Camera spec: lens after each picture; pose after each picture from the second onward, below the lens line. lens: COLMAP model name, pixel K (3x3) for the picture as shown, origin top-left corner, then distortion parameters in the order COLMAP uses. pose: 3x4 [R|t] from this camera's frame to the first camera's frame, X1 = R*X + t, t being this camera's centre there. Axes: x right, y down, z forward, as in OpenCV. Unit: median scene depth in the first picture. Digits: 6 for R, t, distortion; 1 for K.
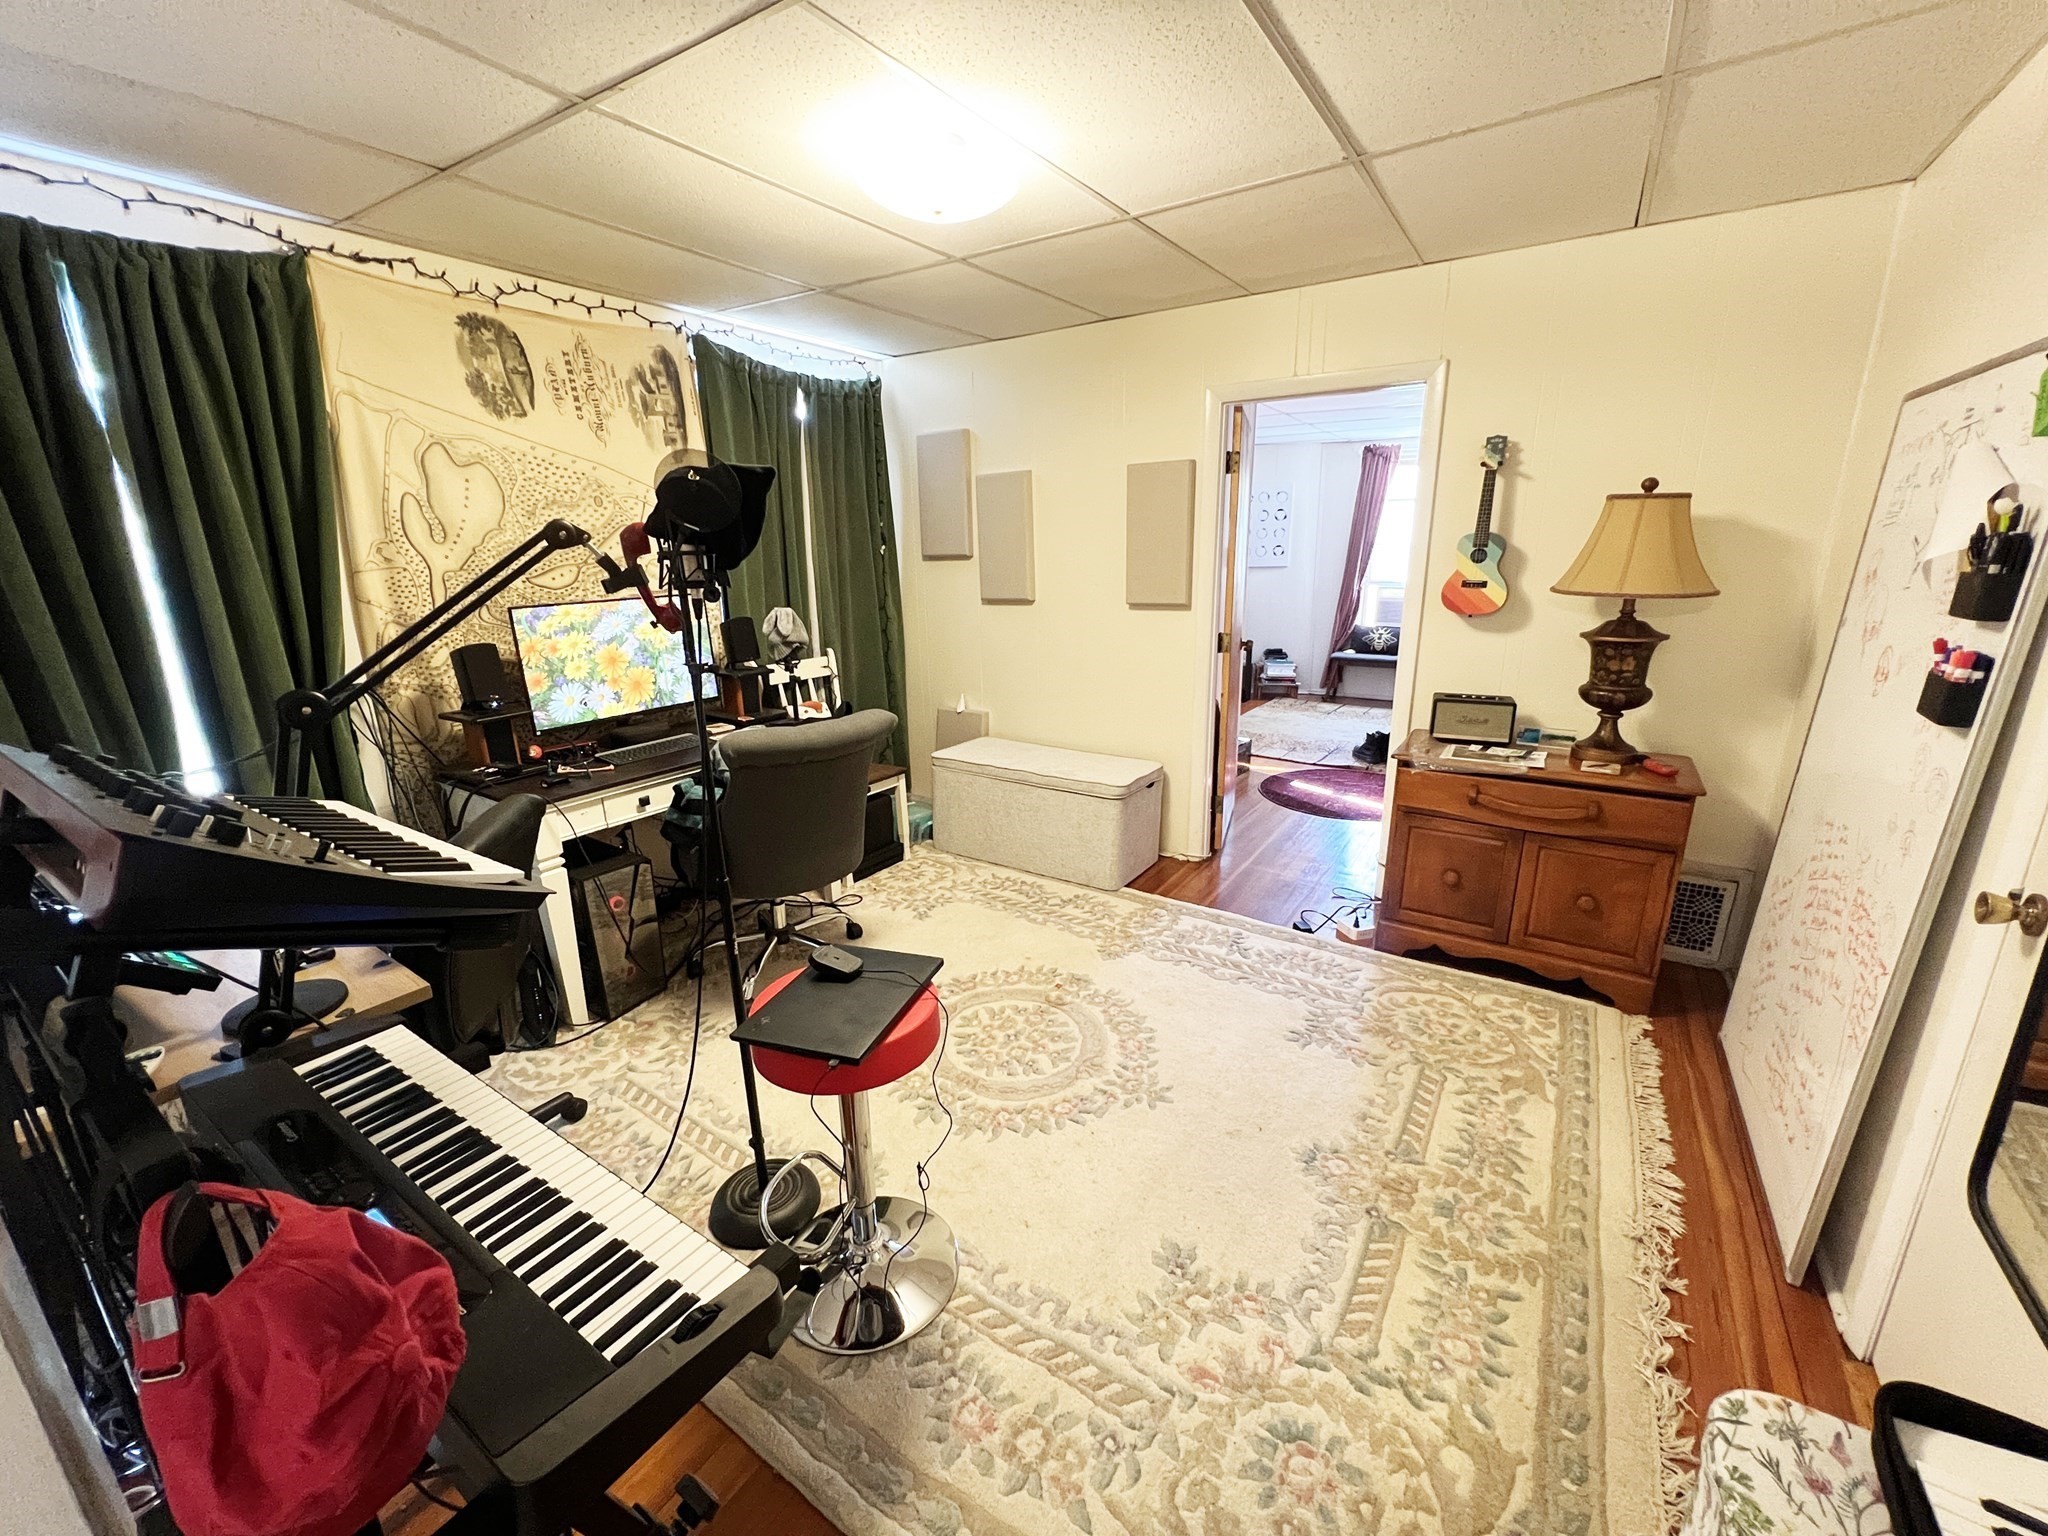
lens RADIAL K [[825.8, 0, 1021.3], [0, 825.8, 765.6], [0, 0, 1]] dist [-0.000143, 0.000114]
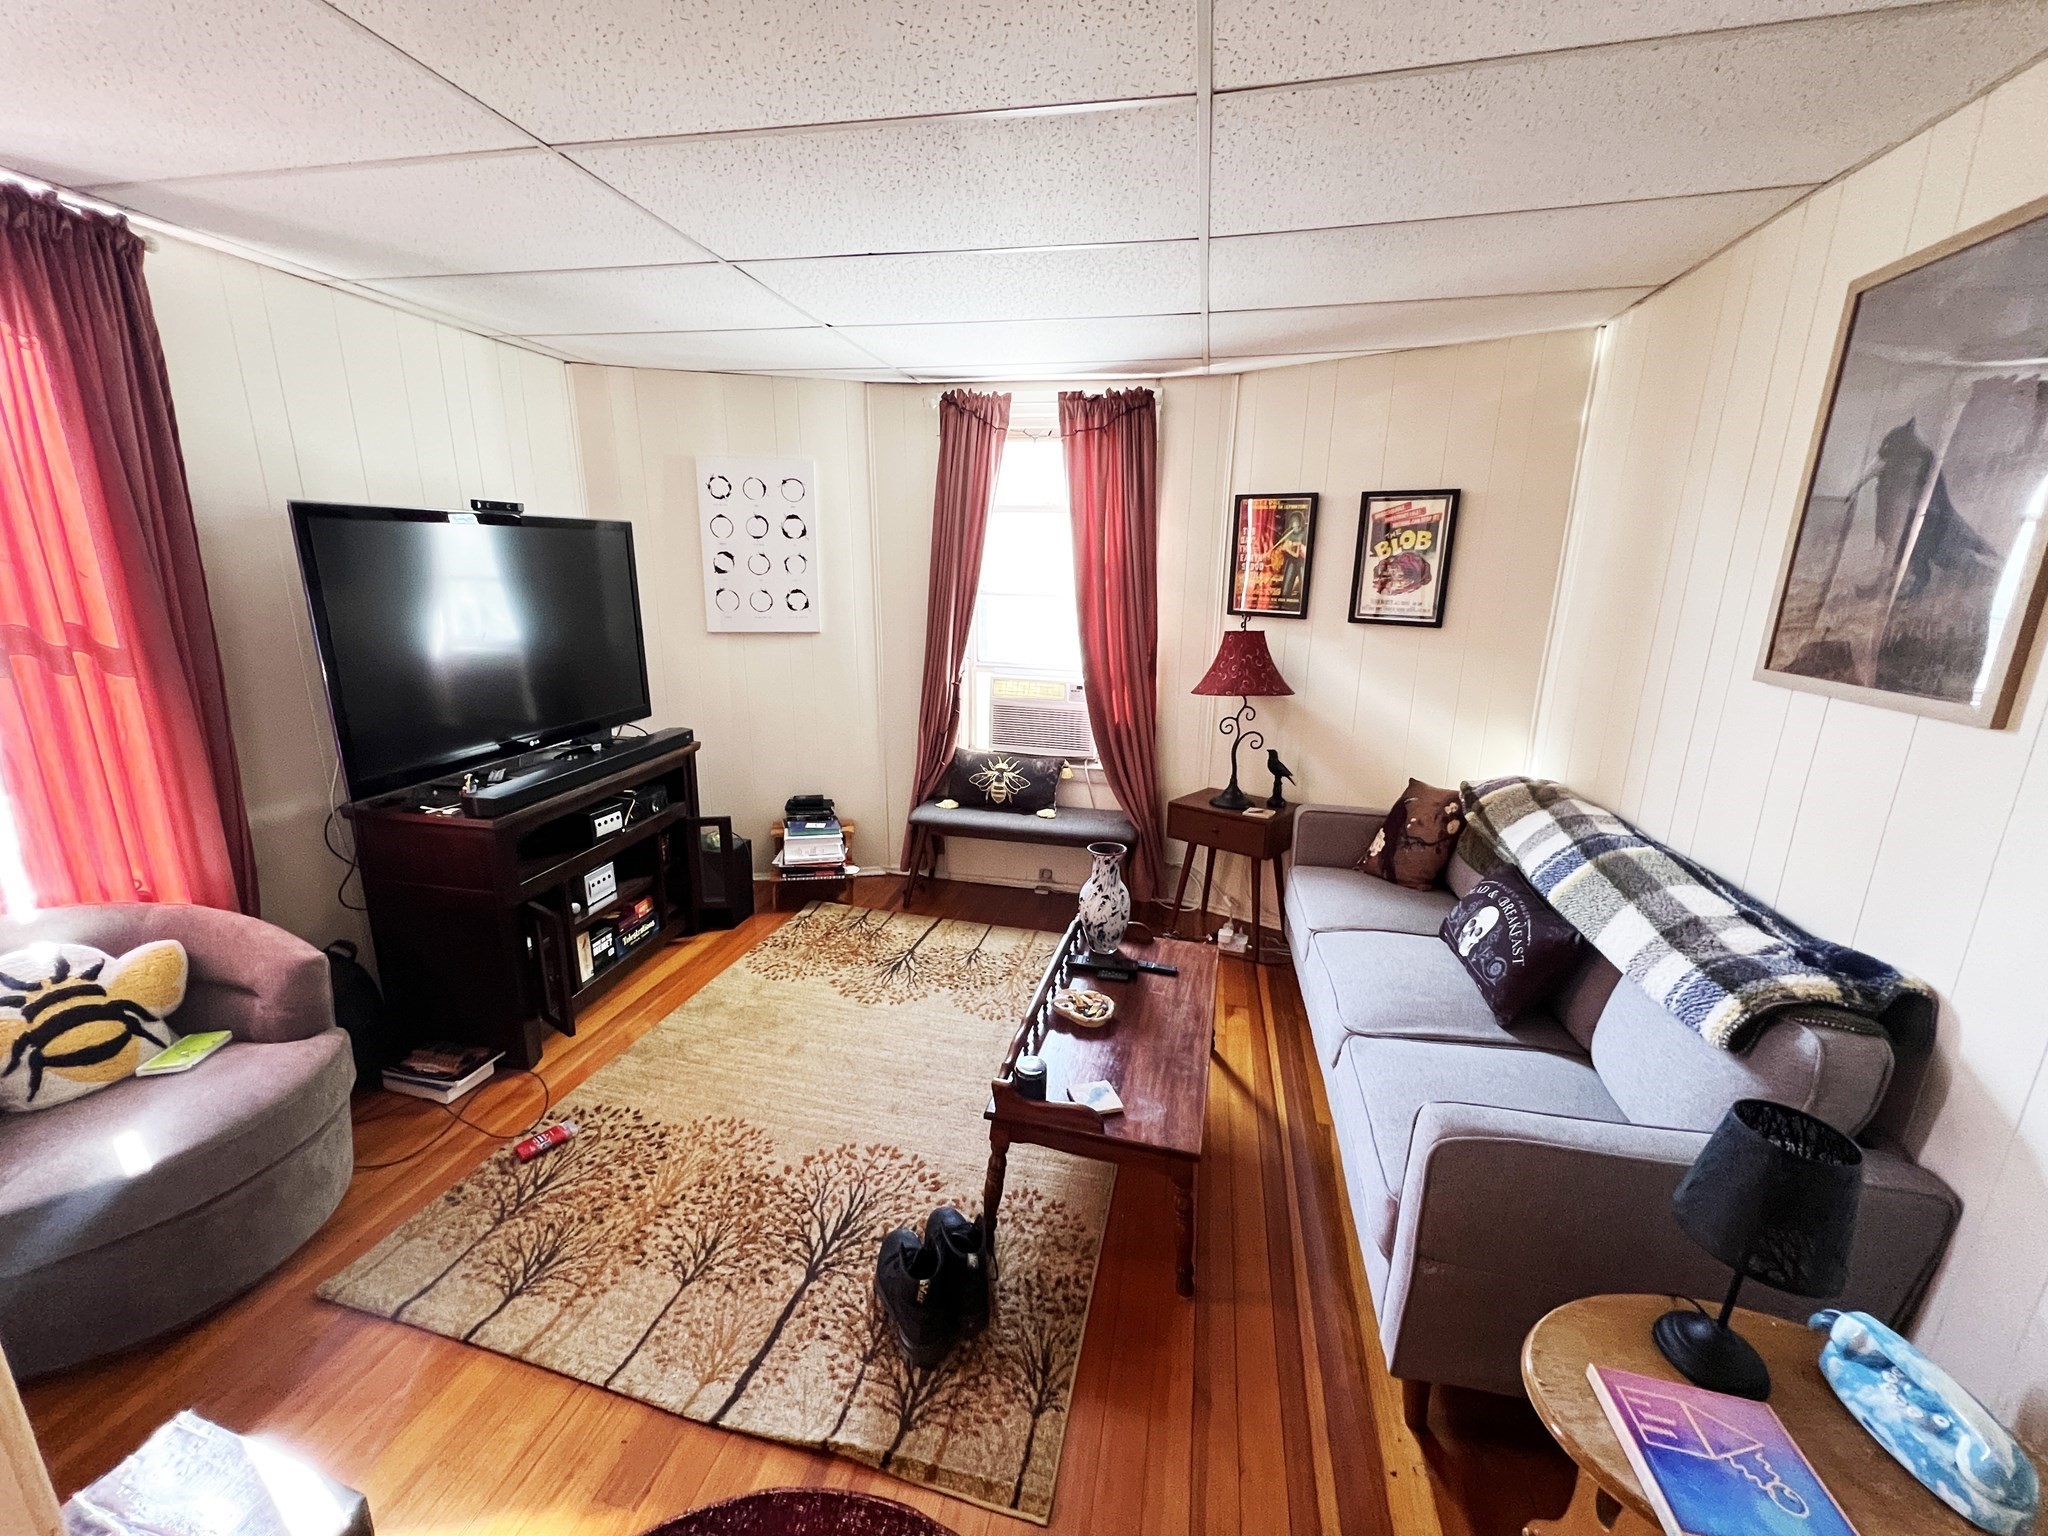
lens RADIAL K [[825.8, 0, 1019.1], [0, 825.8, 768.2], [0, 0, 1]] dist [-0.000143, 0.000114]
pose [[0.932292, -0.070708, 0.354728, 0.263228], [0.078282, 0.996906, -0.007026, -0.153241], [-0.353134, 0.034319, 0.934943, 0.519785]]
